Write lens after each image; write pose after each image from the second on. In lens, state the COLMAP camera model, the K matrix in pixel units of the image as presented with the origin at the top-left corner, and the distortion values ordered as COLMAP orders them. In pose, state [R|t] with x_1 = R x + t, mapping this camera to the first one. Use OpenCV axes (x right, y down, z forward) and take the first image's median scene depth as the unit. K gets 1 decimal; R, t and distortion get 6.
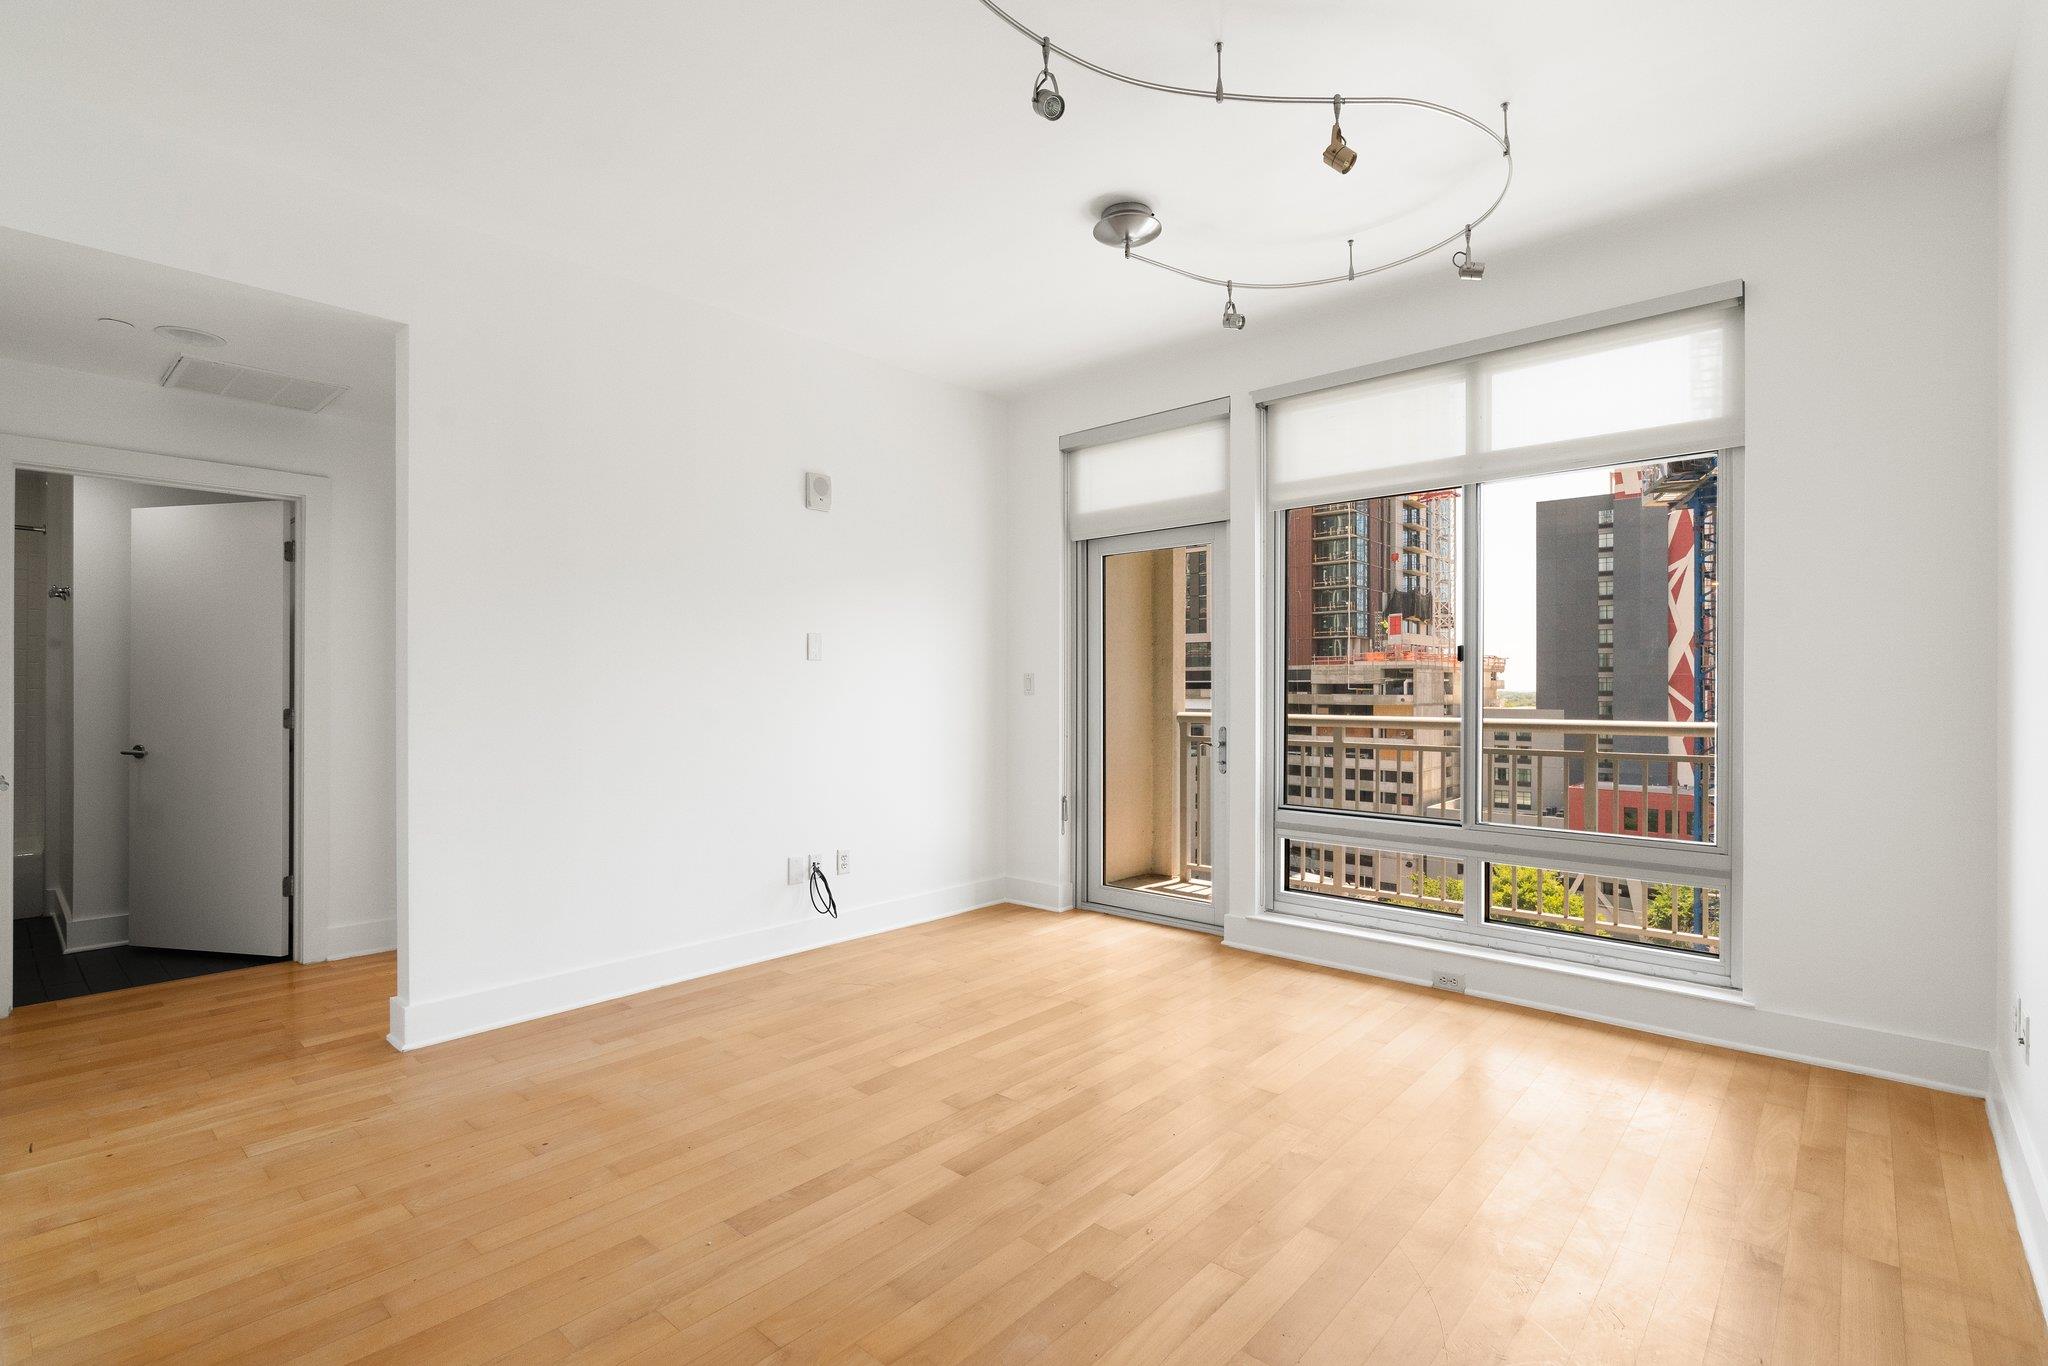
lens RADIAL K [[953.2, 0, 1029.5], [0, 953.2, 674.5], [0, 0, 1]] dist [-0.006756, 0.001151]
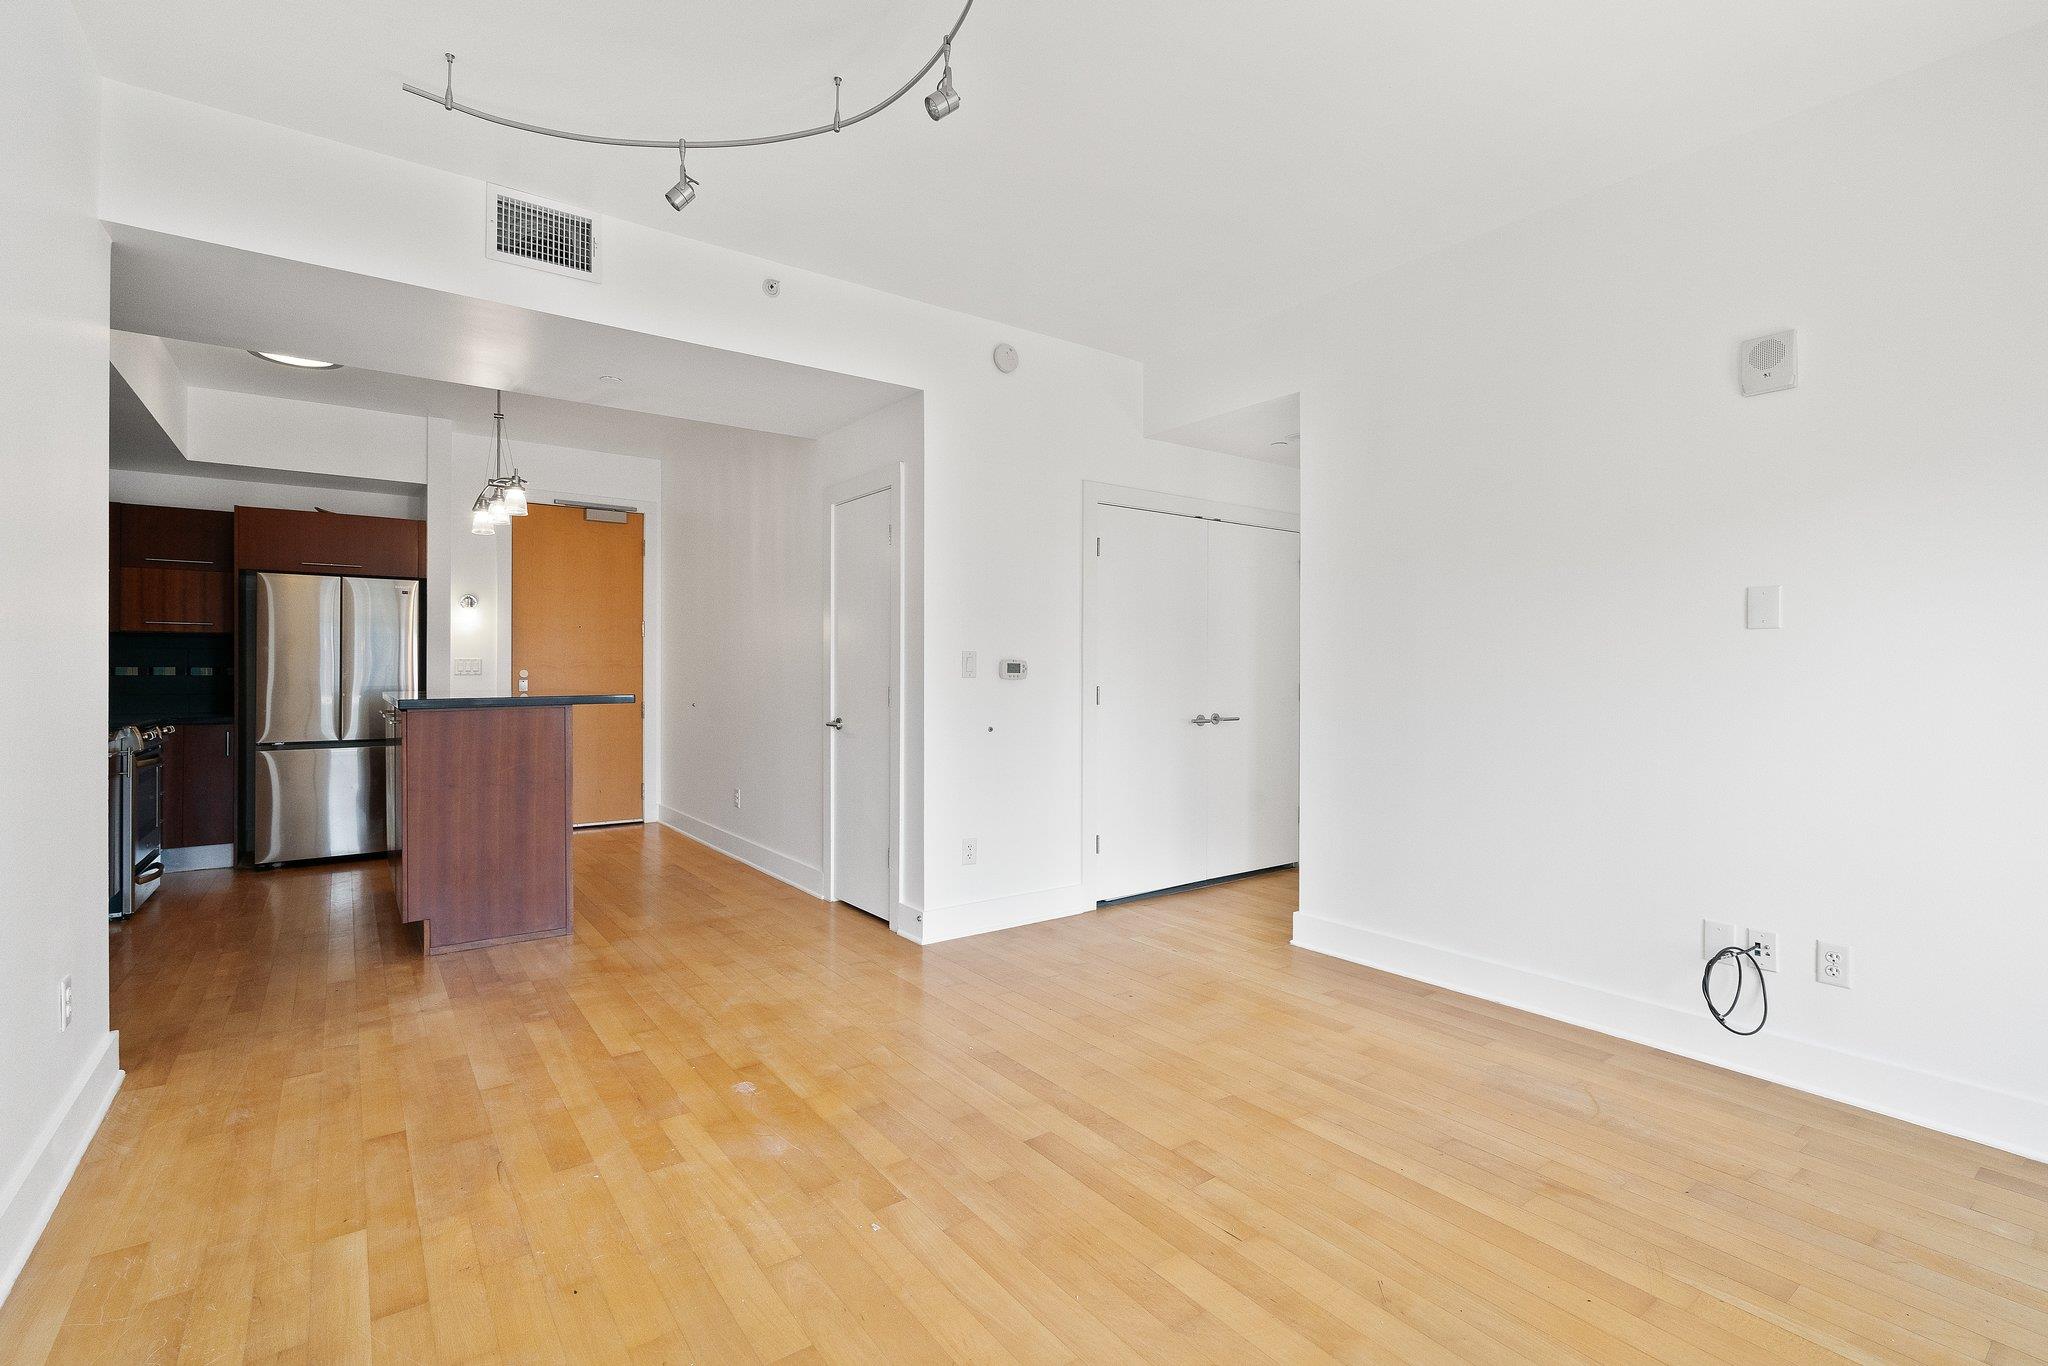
lens RADIAL K [[916.3, 0, 1020.9], [0, 916.3, 689.9], [0, 0, 1]] dist [-0.013072, 0.000540]
pose [[-0.209897, 0.019720, -0.977525, 0.479823], [0.008539, 0.999795, 0.018336, 0.009887], [0.977686, -0.004498, -0.210022, 0.648622]]
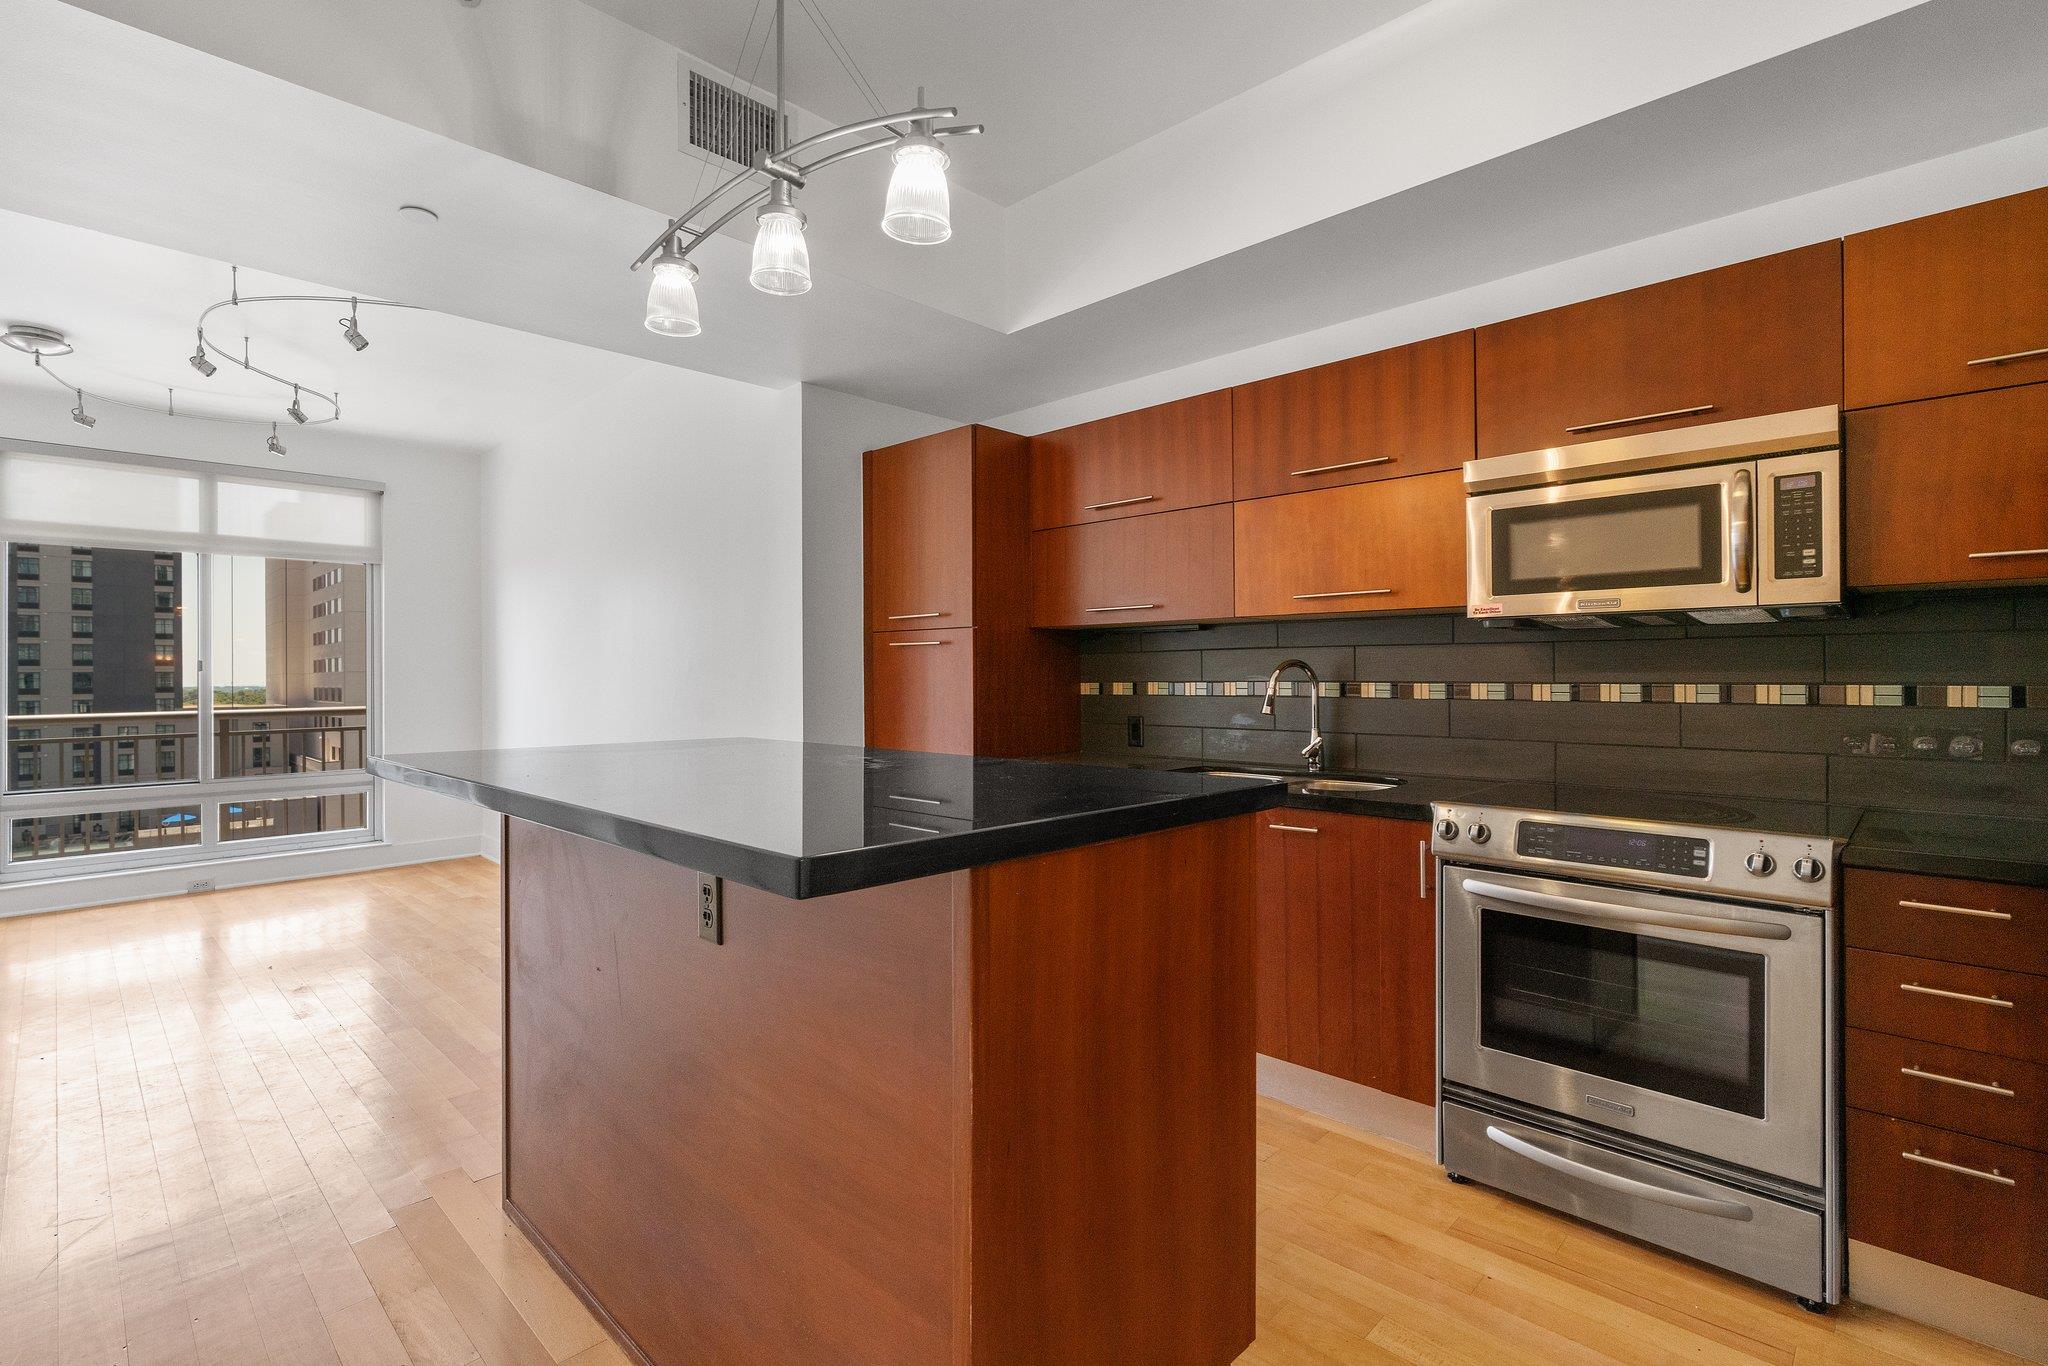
lens RADIAL K [[953.2, 0, 1029.5], [0, 953.2, 674.5], [0, 0, 1]] dist [-0.006756, 0.001151]
pose [[0.045114, -0.000501, 0.998982, -0.852882], [-0.004727, 0.999989, 0.000715, -0.014403], [-0.998971, -0.004755, 0.045111, -0.318550]]
